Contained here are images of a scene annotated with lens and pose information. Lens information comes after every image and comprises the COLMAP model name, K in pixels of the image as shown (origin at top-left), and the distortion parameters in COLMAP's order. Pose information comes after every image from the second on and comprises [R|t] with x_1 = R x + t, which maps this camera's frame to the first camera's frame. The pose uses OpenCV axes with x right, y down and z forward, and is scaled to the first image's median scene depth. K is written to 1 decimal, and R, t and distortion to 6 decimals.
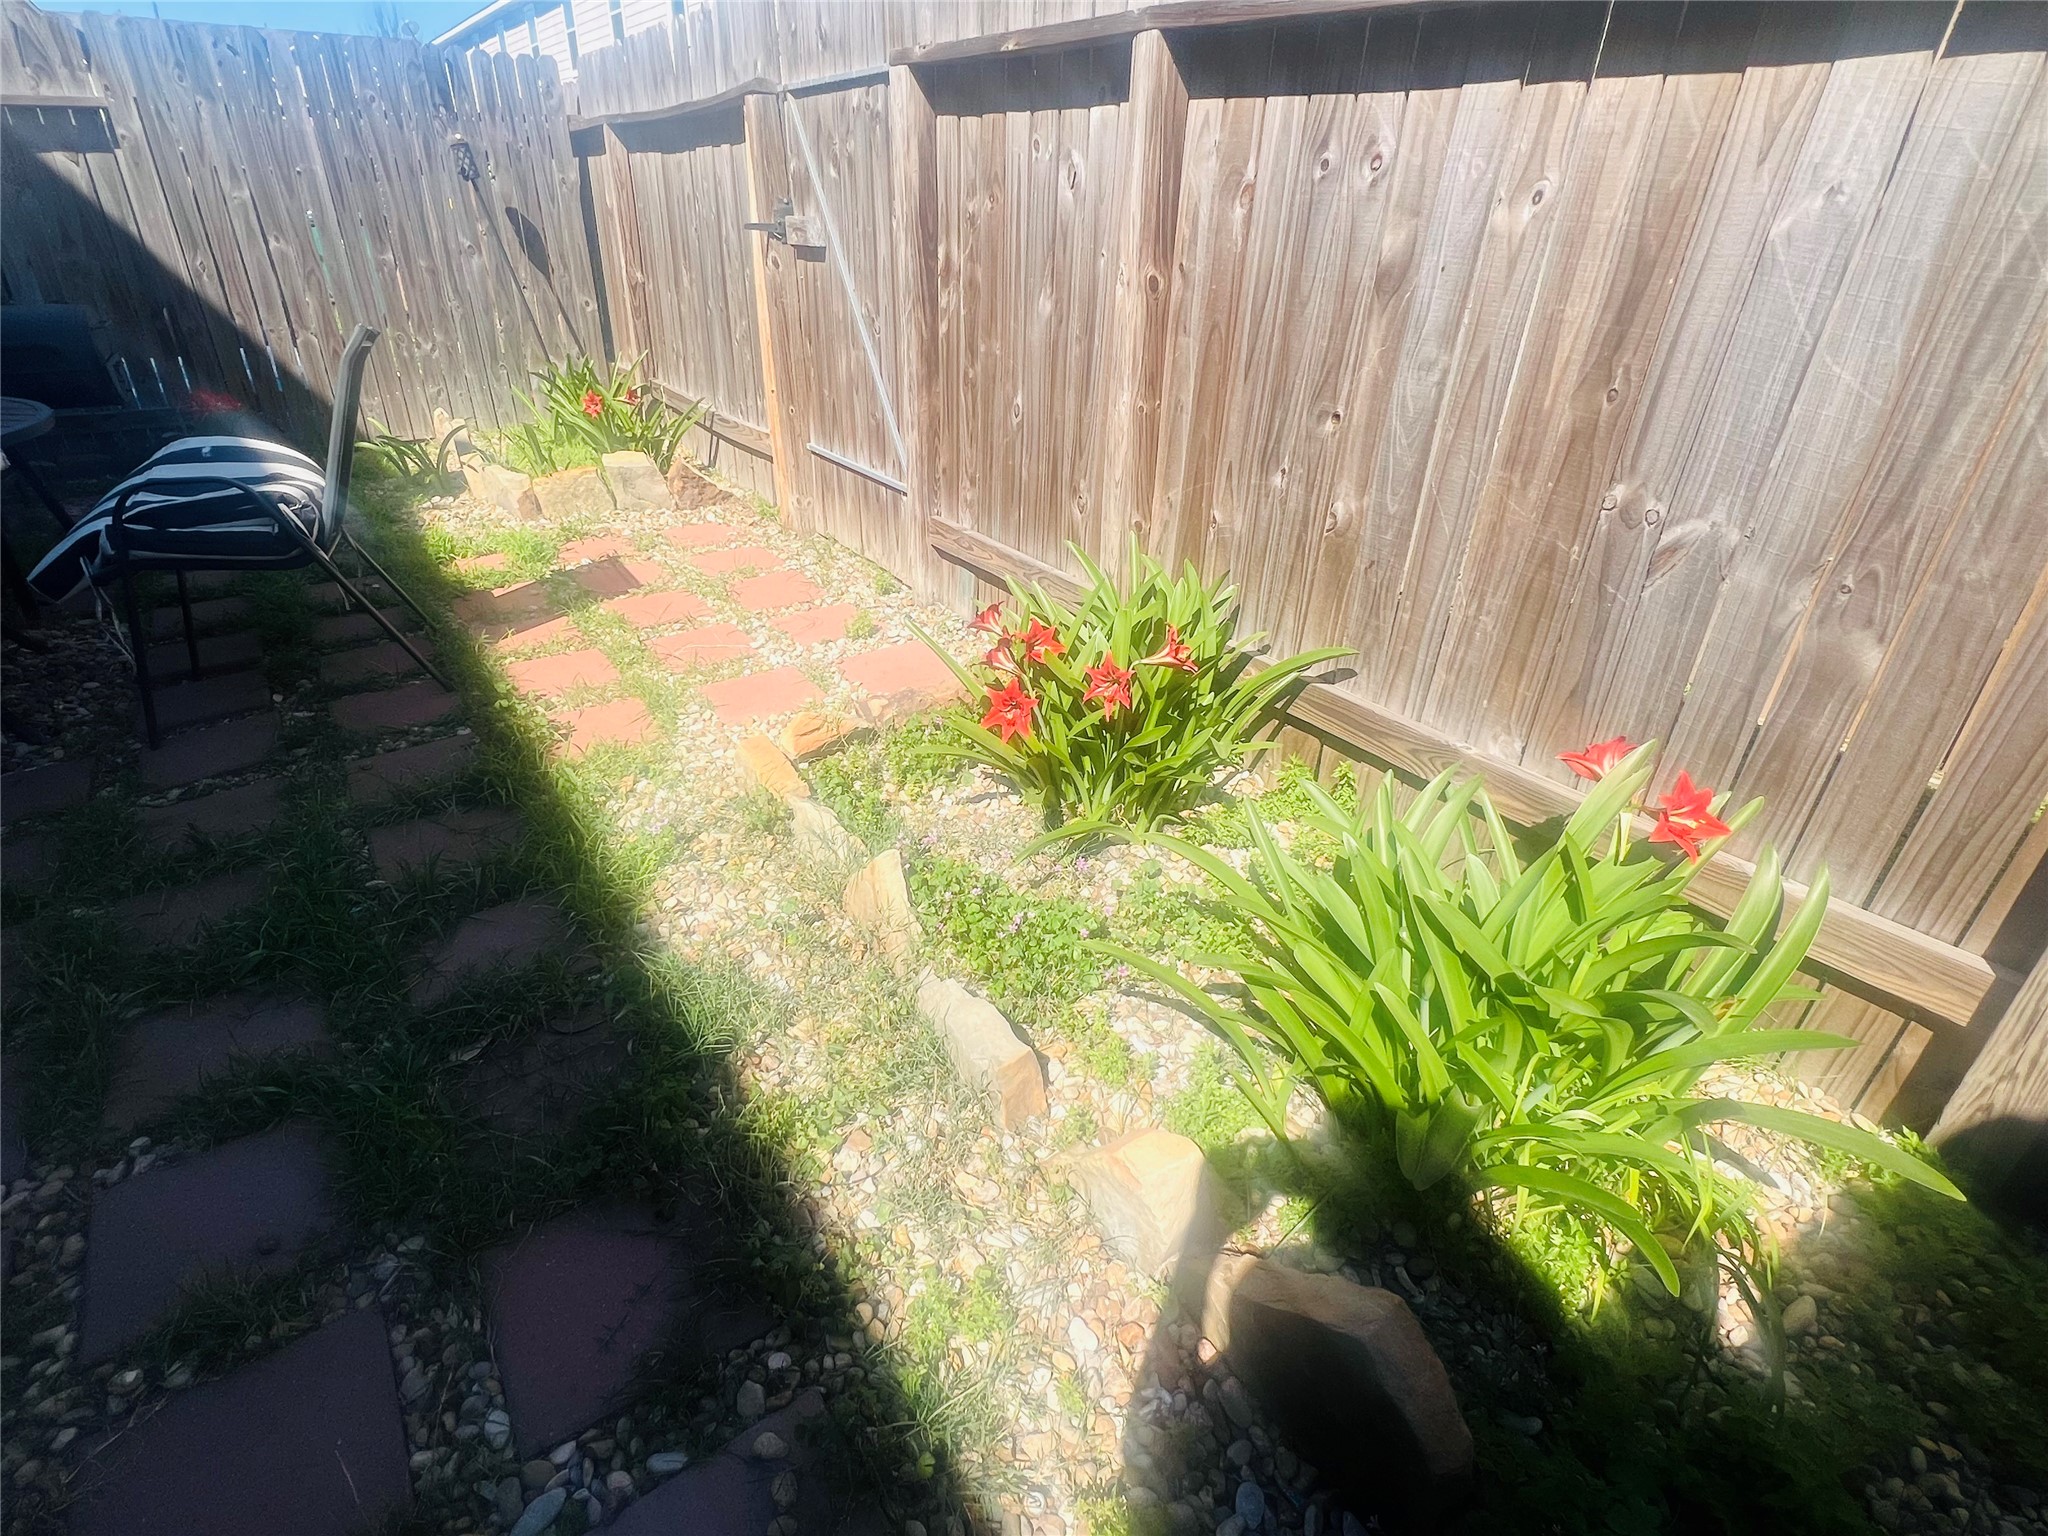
lens RADIAL K [[1027.1, 0, 1024.0], [0, 1027.1, 768.0], [0, 0, 1]] dist [-0.000603, -0.000383]
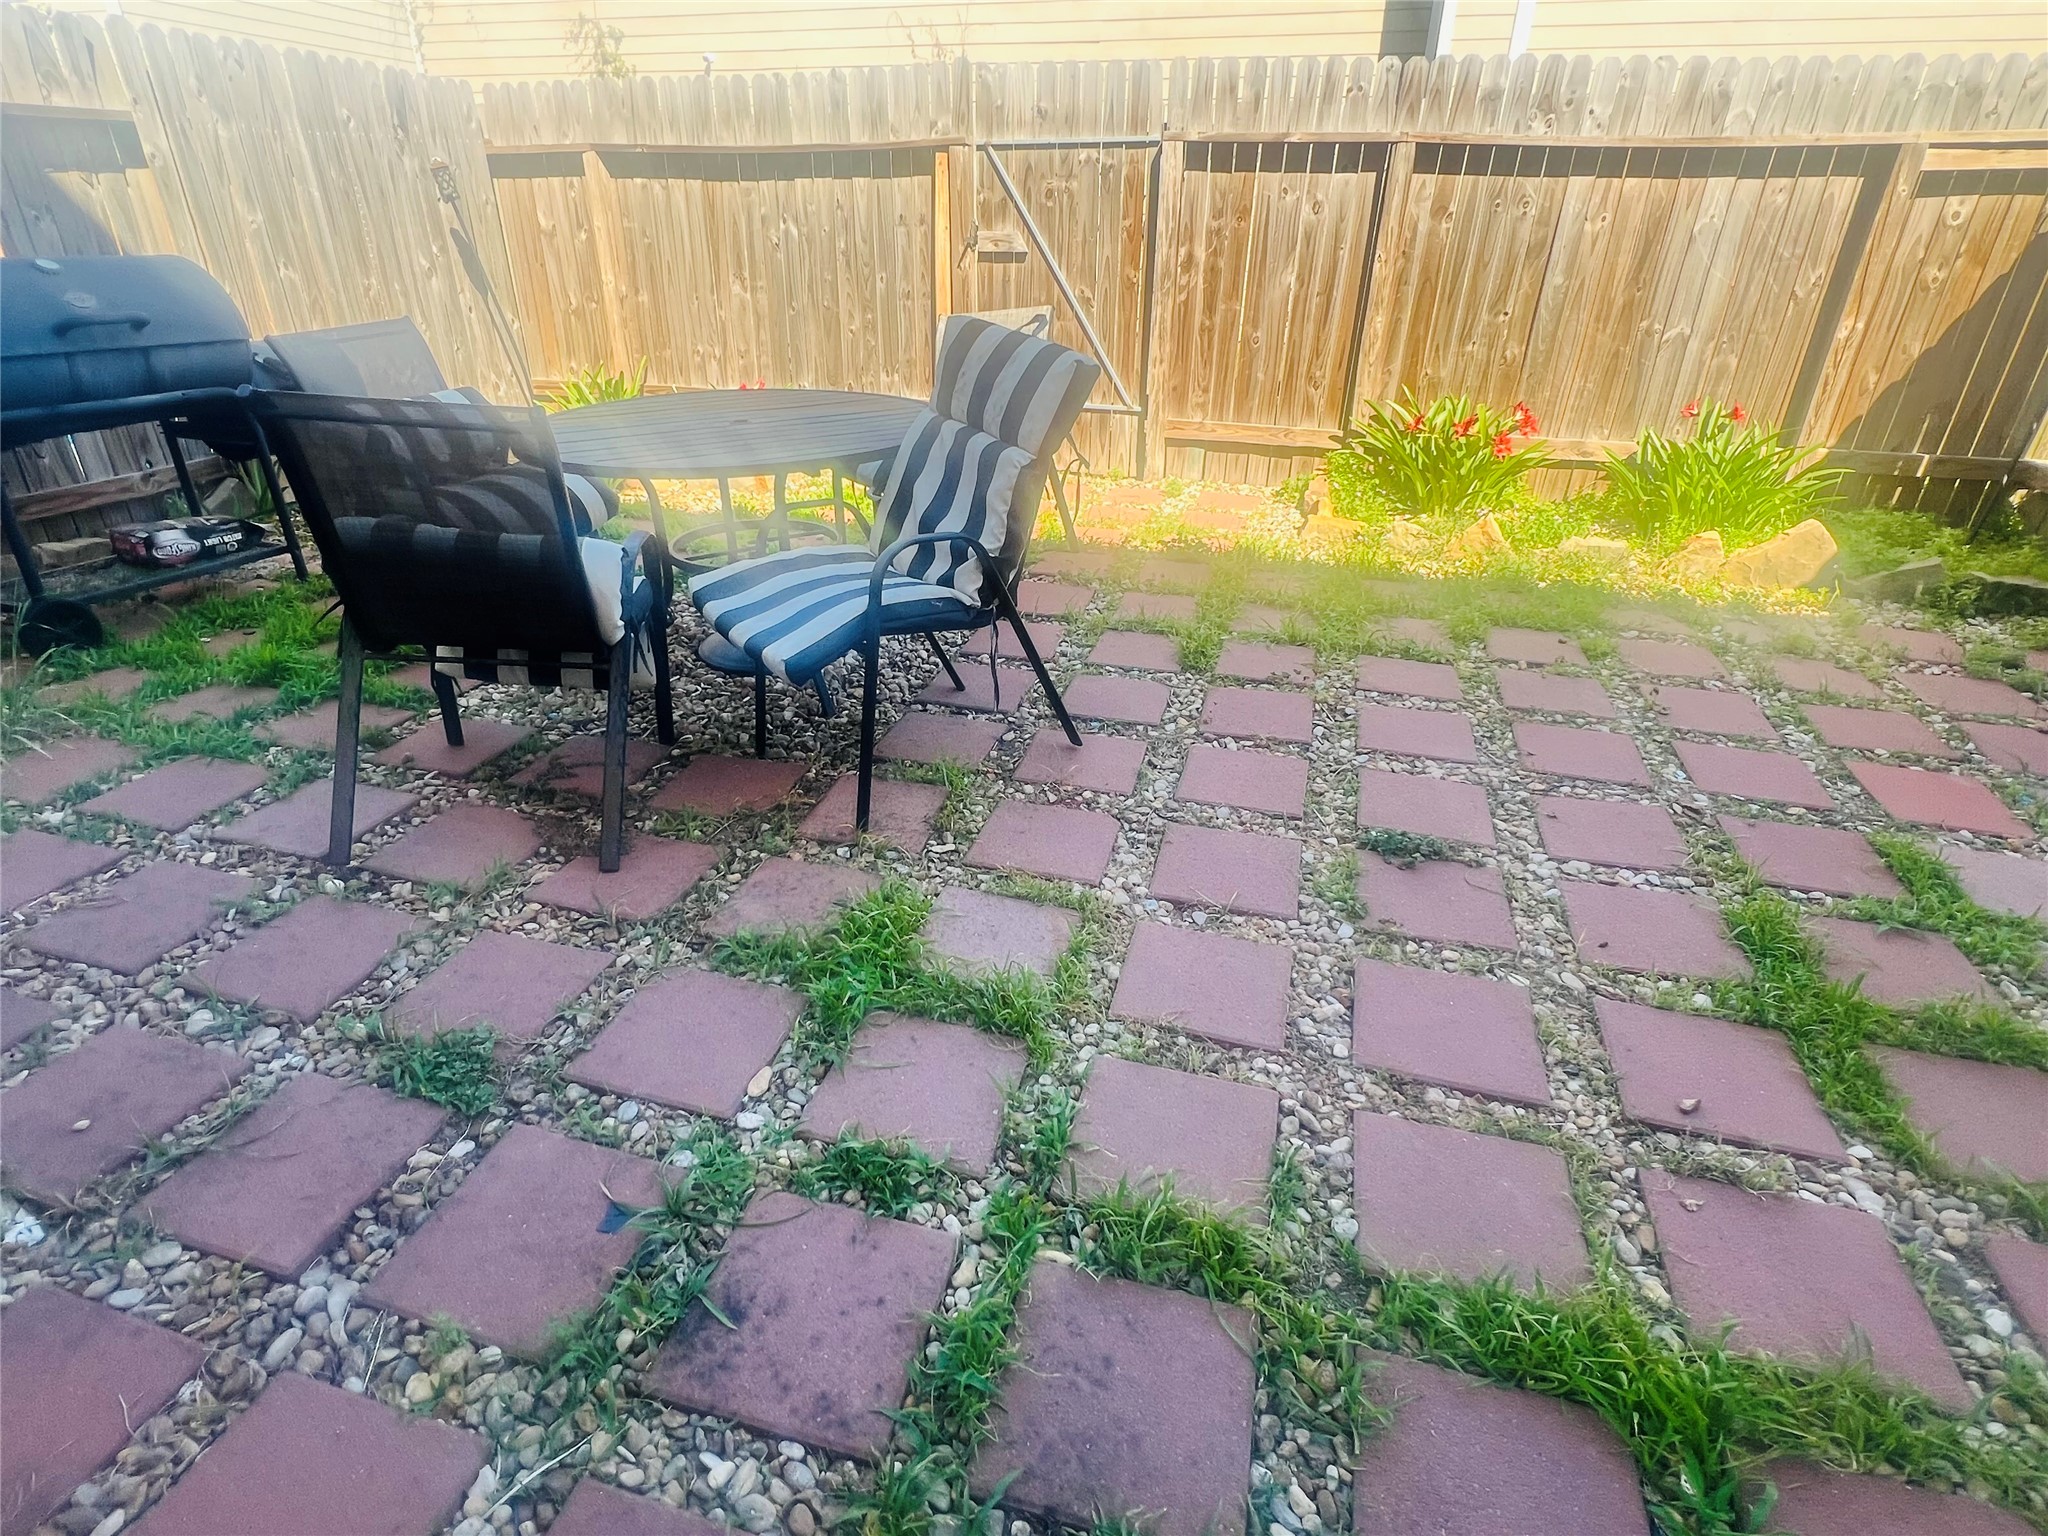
lens RADIAL K [[1027.1, 0, 1024.0], [0, 1027.1, 768.0], [0, 0, 1]] dist [-0.000603, -0.000383]
pose [[0.784502, -0.298272, 0.543682, -1.420062], [0.302793, 0.949355, 0.083917, 0.070839], [-0.541177, 0.098790, 0.835086, -0.158174]]
